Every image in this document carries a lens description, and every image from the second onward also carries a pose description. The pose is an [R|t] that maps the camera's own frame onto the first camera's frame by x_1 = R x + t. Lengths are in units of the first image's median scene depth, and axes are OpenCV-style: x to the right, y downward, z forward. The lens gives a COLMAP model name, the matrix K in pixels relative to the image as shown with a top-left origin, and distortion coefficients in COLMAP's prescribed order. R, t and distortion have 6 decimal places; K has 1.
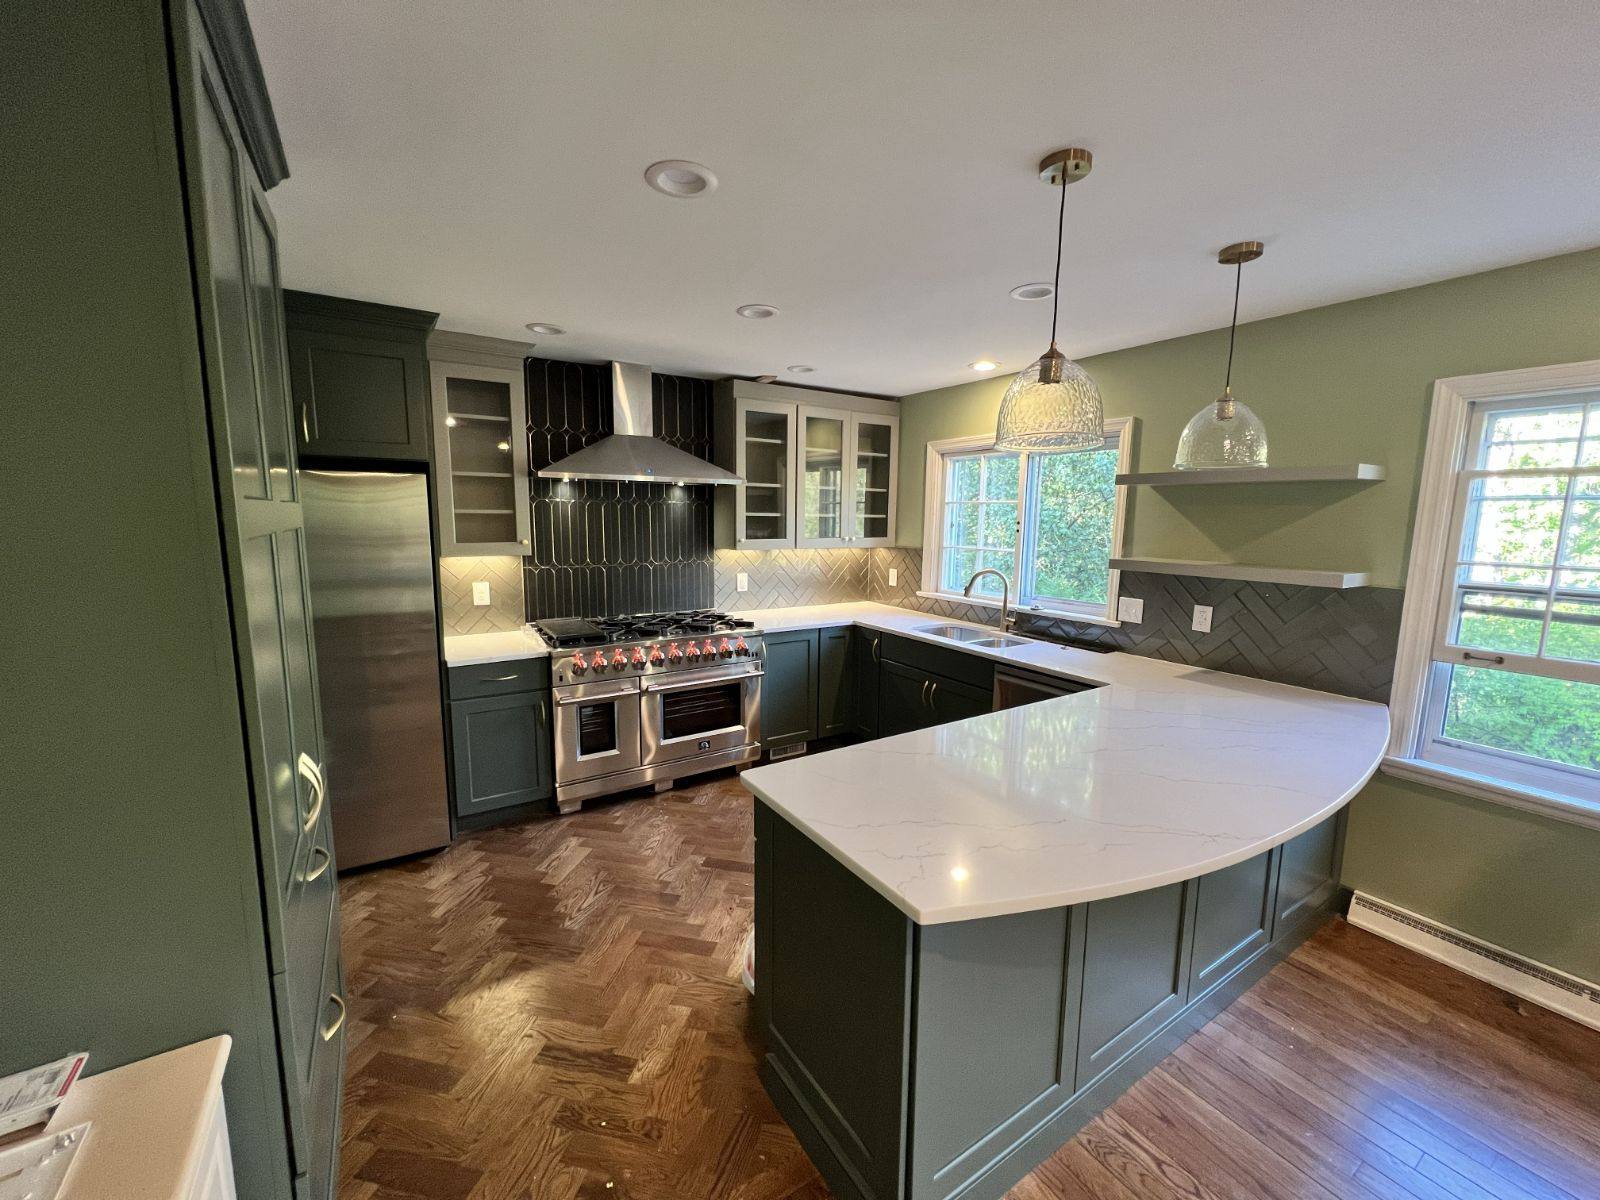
lens RADIAL K [[623.5, 0, 800.0], [0, 623.5, 600.0], [0, 0, 1]] dist [-0.000176, -0.000044]
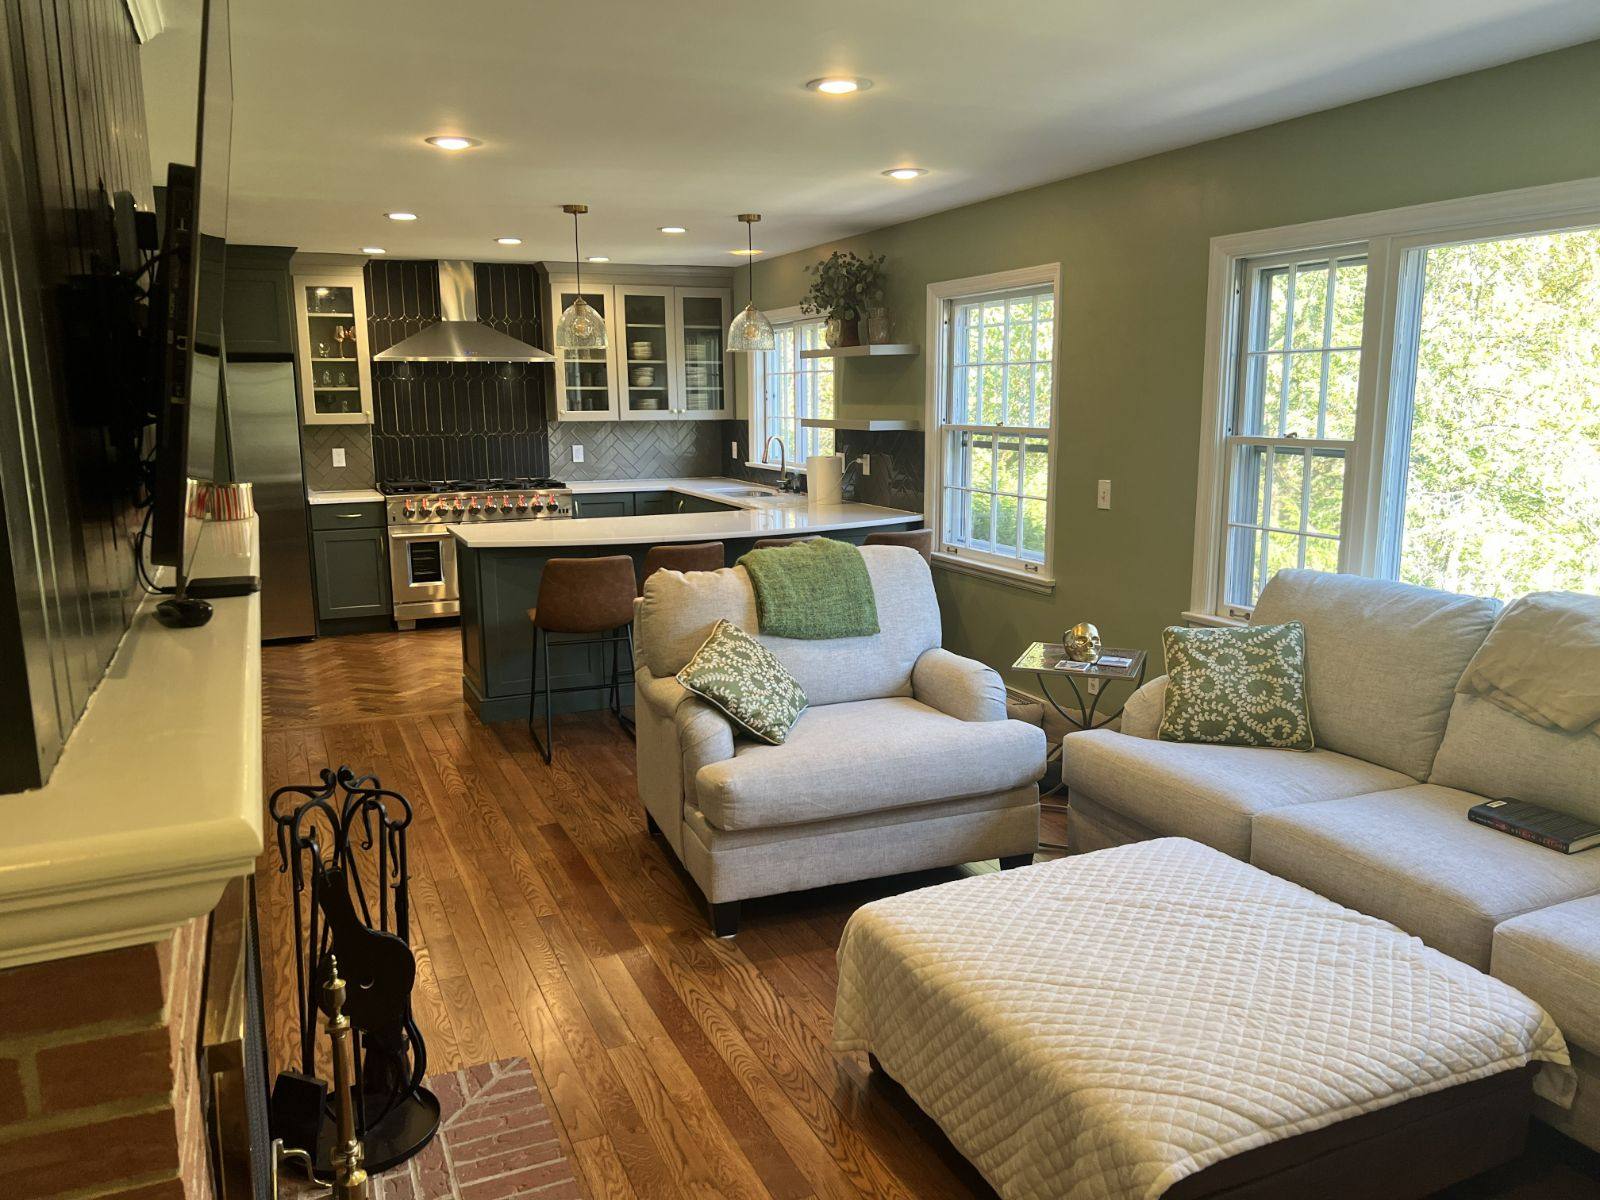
lens RADIAL K [[1185.0, 0, 800.0], [0, 1185.0, 600.0], [0, 0, 1]] dist [0.060599, 0.000163]
pose [[0.989213, 0.005468, -0.146385, 0.696454], [0.000236, 0.999242, 0.038919, 0.170254], [0.146487, -0.038534, 0.988462, -1.141759]]
